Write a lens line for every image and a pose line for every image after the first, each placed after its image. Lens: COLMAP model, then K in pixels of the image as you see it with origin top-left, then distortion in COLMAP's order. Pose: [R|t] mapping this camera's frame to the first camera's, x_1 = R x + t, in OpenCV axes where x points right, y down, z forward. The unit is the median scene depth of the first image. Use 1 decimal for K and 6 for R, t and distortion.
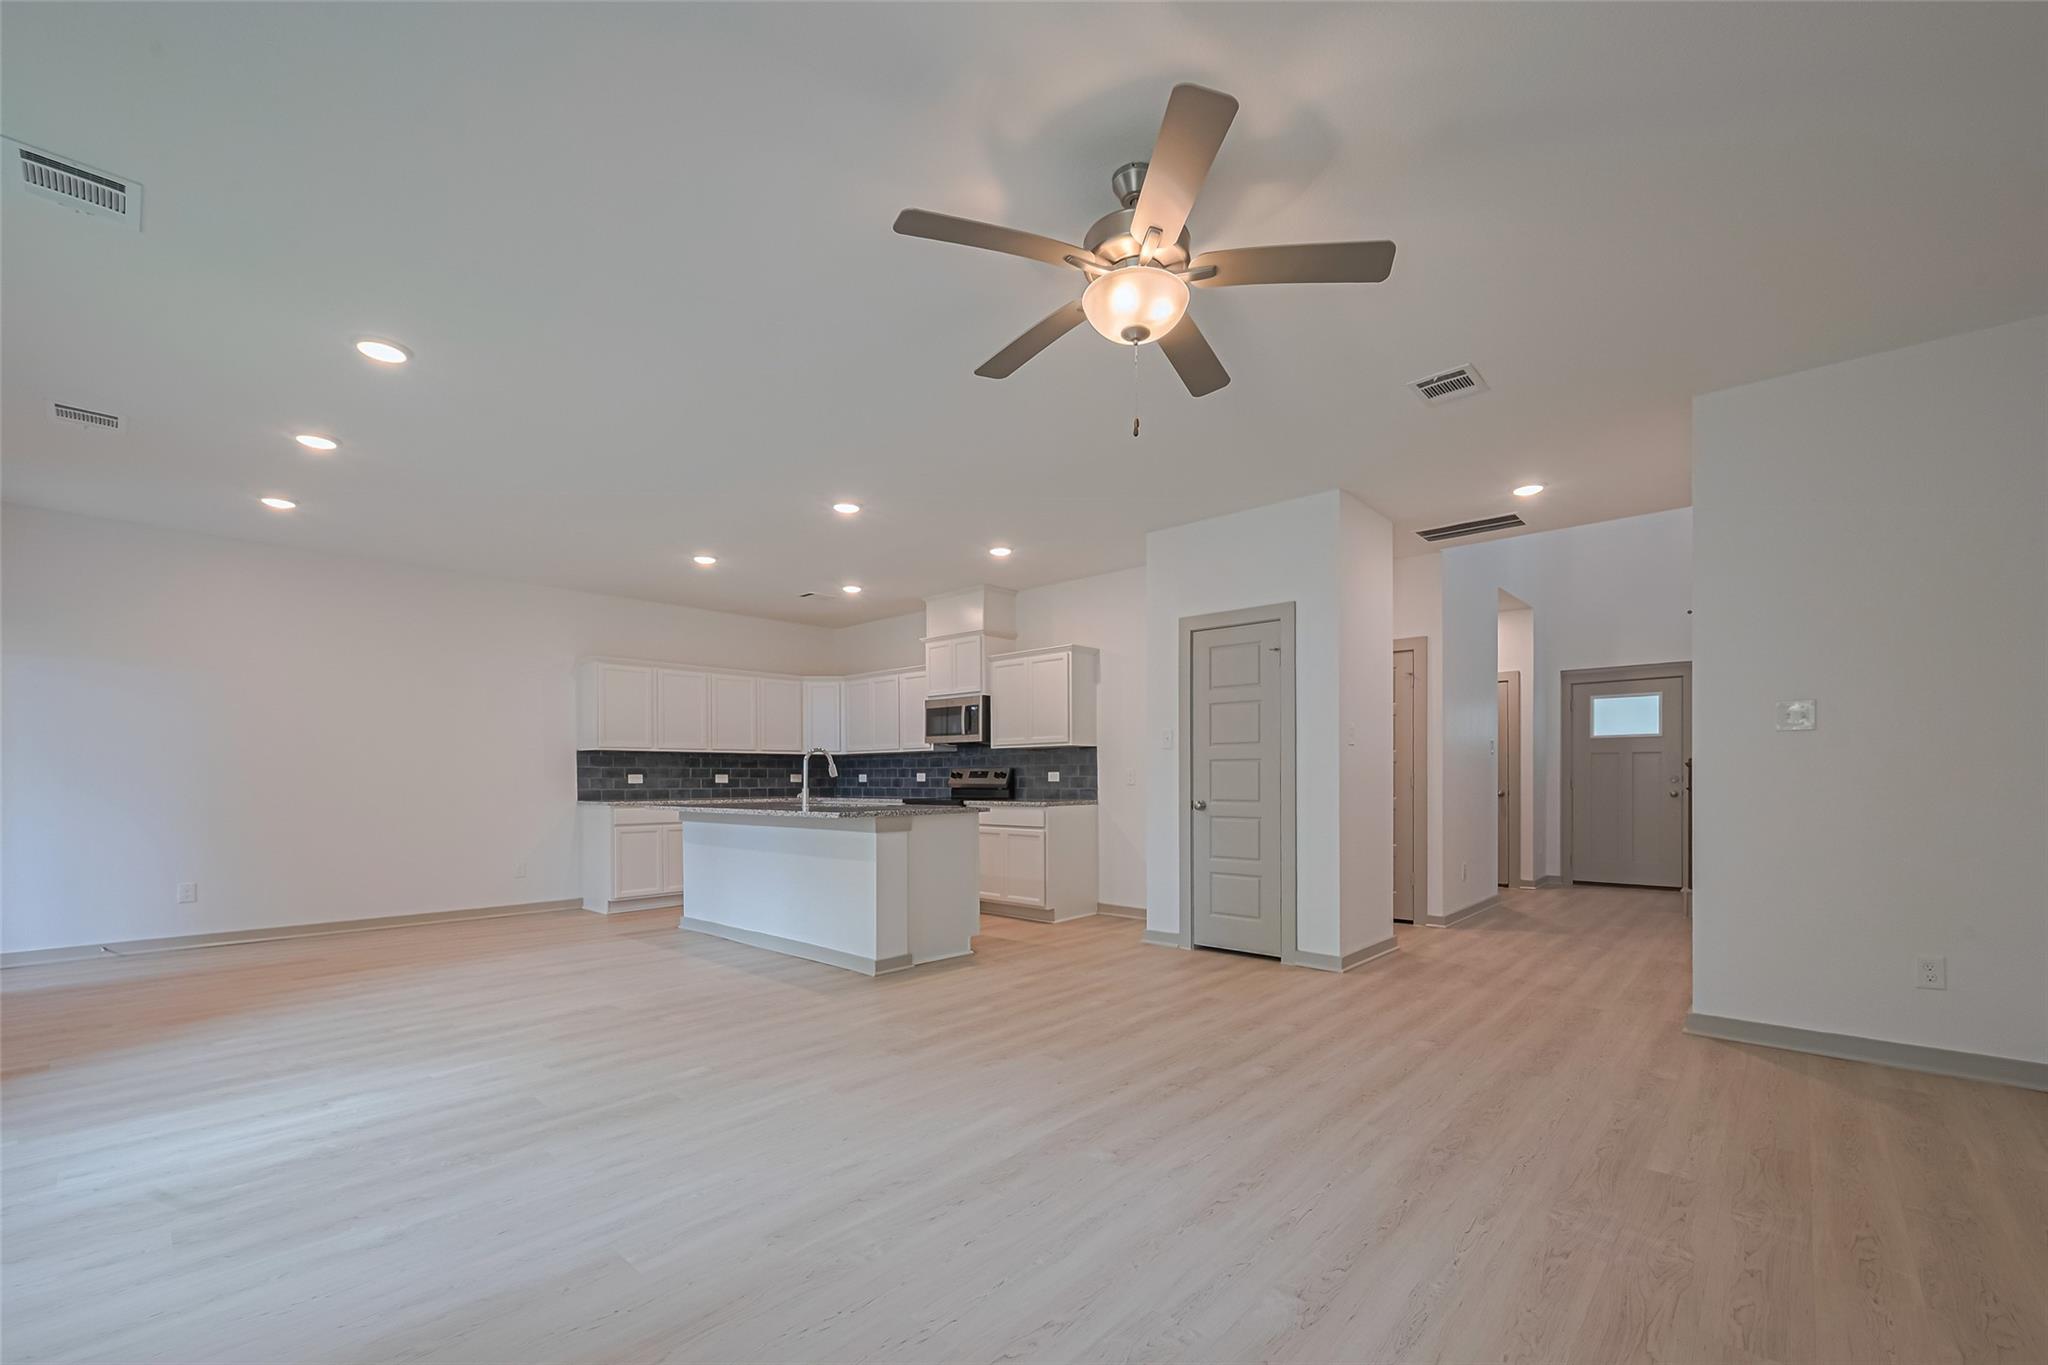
lens RADIAL K [[830.9, 0, 1023.7], [0, 830.9, 783.0], [0, 0, 1]] dist [-0.001063, 0.000471]
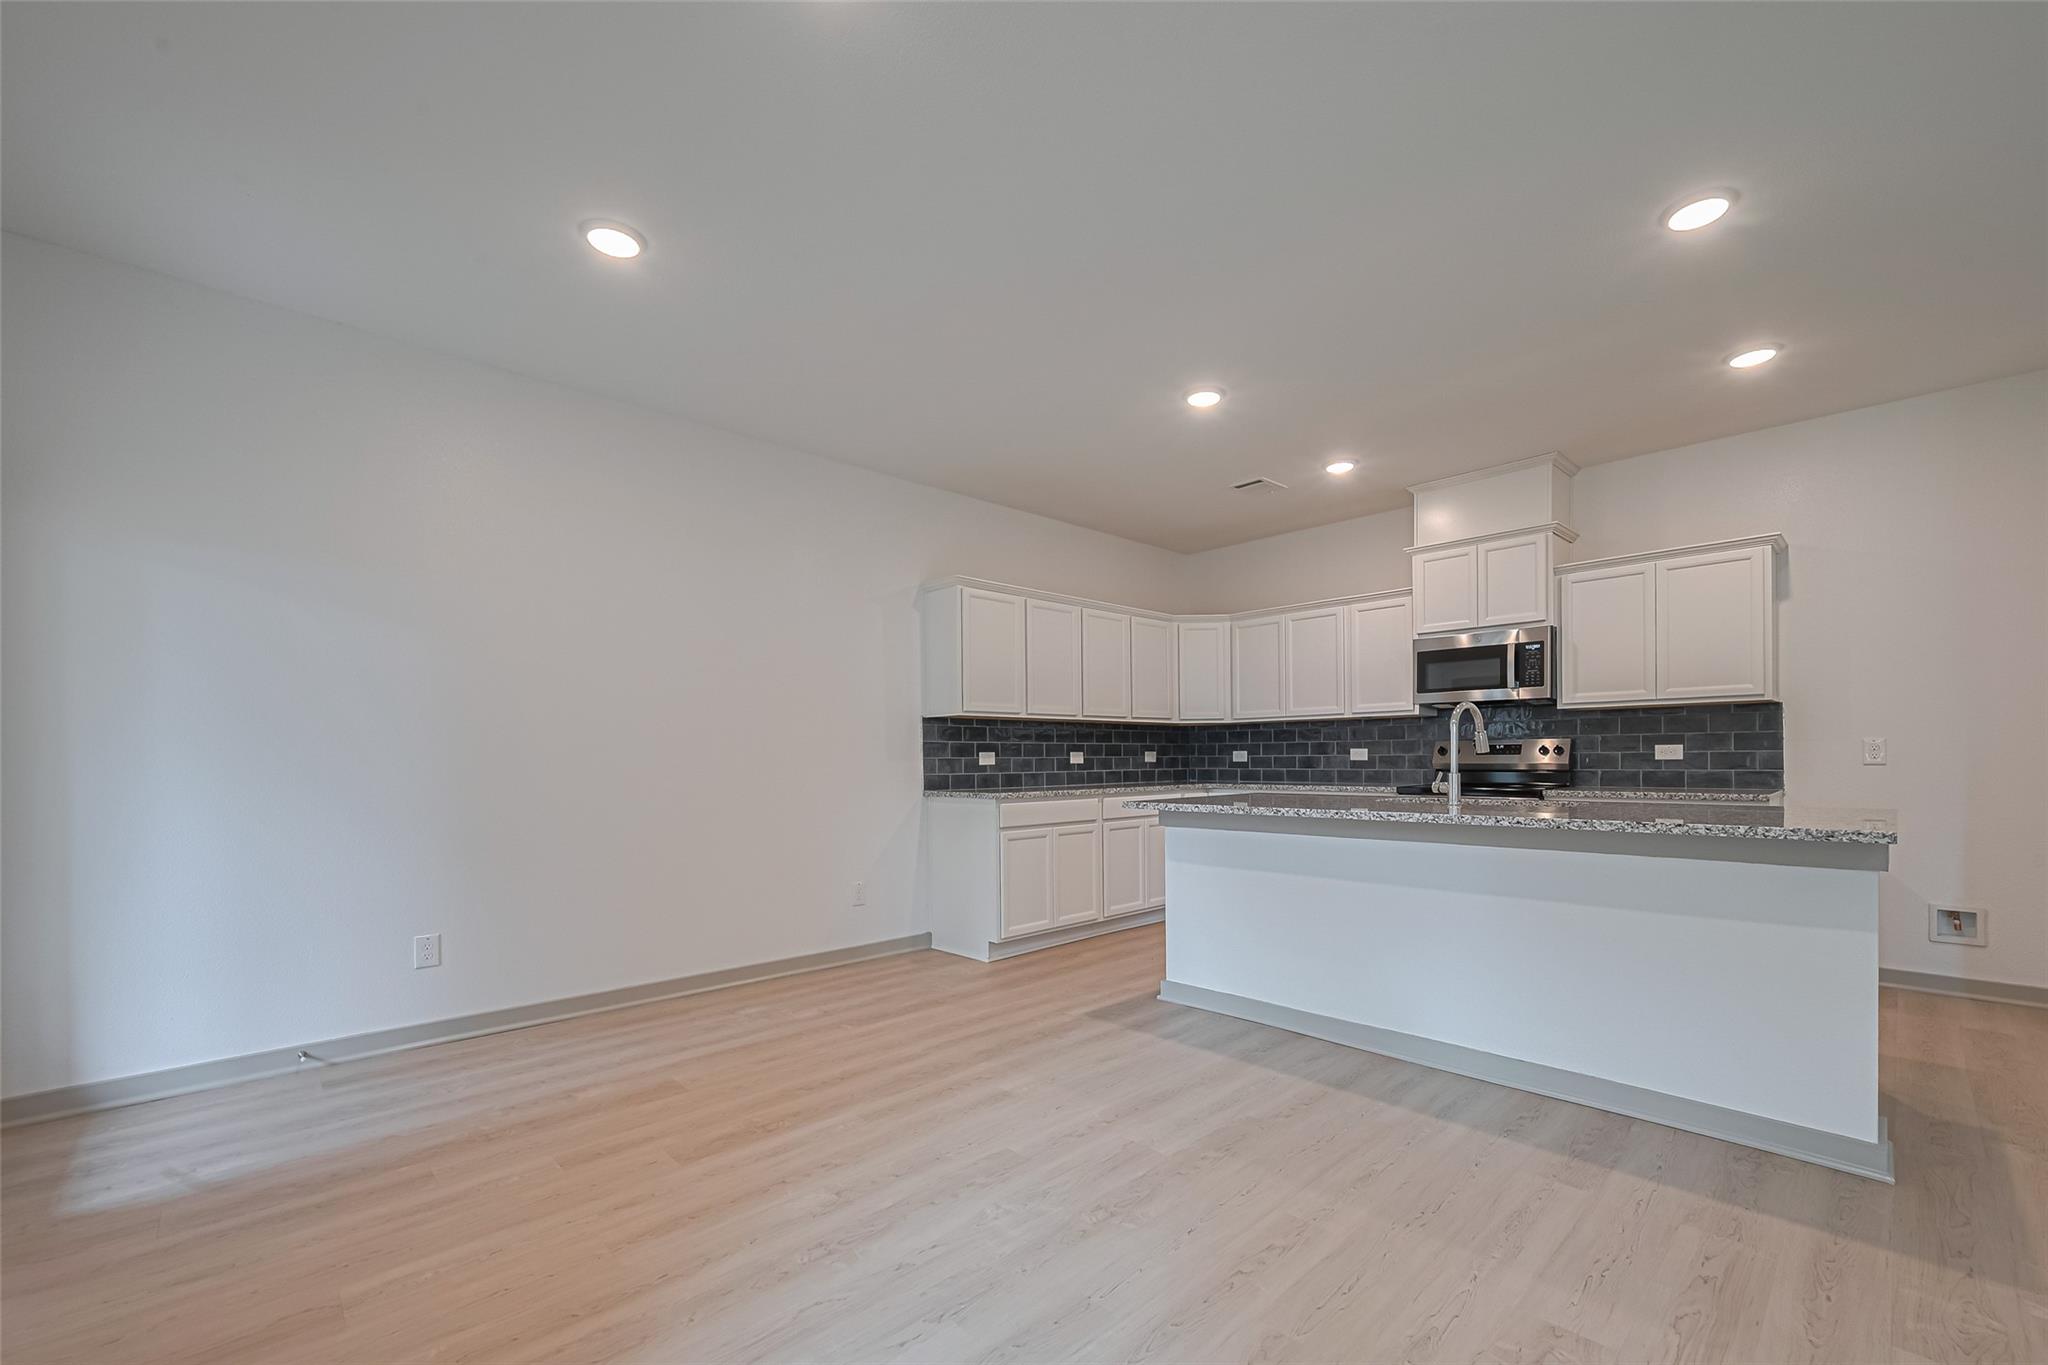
lens RADIAL K [[830.9, 0, 1037.0], [0, 830.9, 751.8], [0, 0, 1]] dist [-0.001063, 0.000471]
pose [[0.996811, -0.004558, -0.079672, -0.378895], [0.003431, 0.999892, -0.014274, -0.000174], [0.079729, 0.013955, 0.996719, 0.314133]]
